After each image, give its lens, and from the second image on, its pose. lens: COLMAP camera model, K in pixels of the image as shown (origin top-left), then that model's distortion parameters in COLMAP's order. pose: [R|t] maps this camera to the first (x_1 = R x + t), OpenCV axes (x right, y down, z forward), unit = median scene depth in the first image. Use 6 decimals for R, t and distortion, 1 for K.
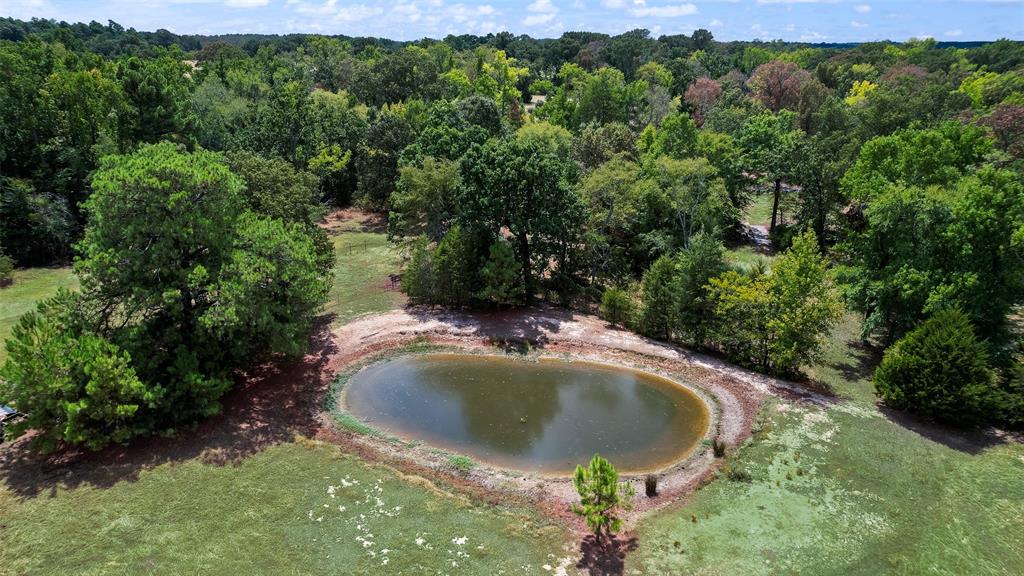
lens RADIAL K [[658.5, 0, 512.1], [0, 658.5, 291.6], [0, 0, 1]] dist [-0.035985, 0.010555]
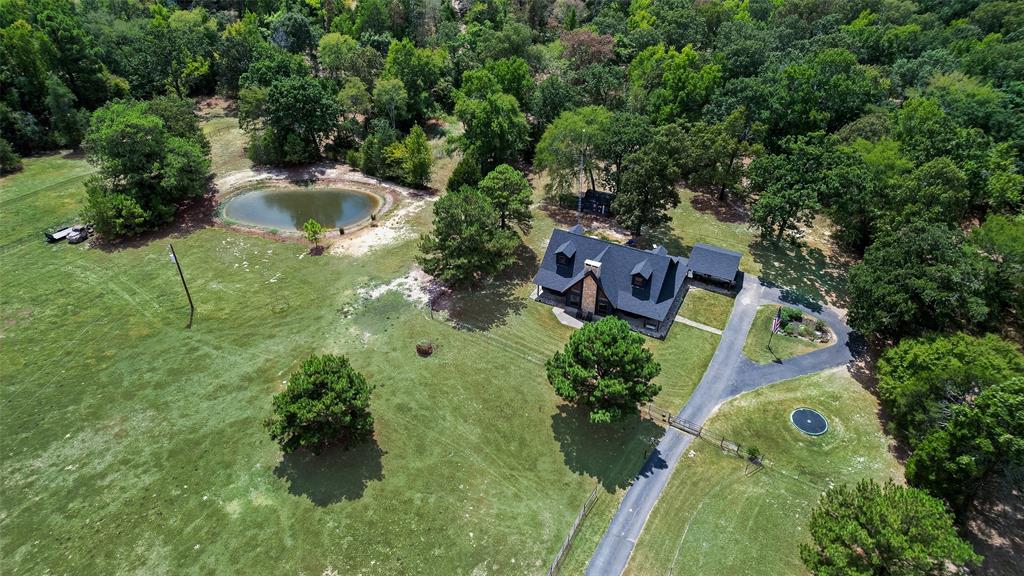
lens RADIAL K [[658.5, 0, 506.0], [0, 658.5, 285.2], [0, 0, 1]] dist [-0.035985, 0.010555]
pose [[0.987659, -0.093502, 0.125645, 0.364222], [0.058939, 0.965157, 0.254948, -0.105523], [-0.145105, -0.244396, 0.958757, -1.263389]]
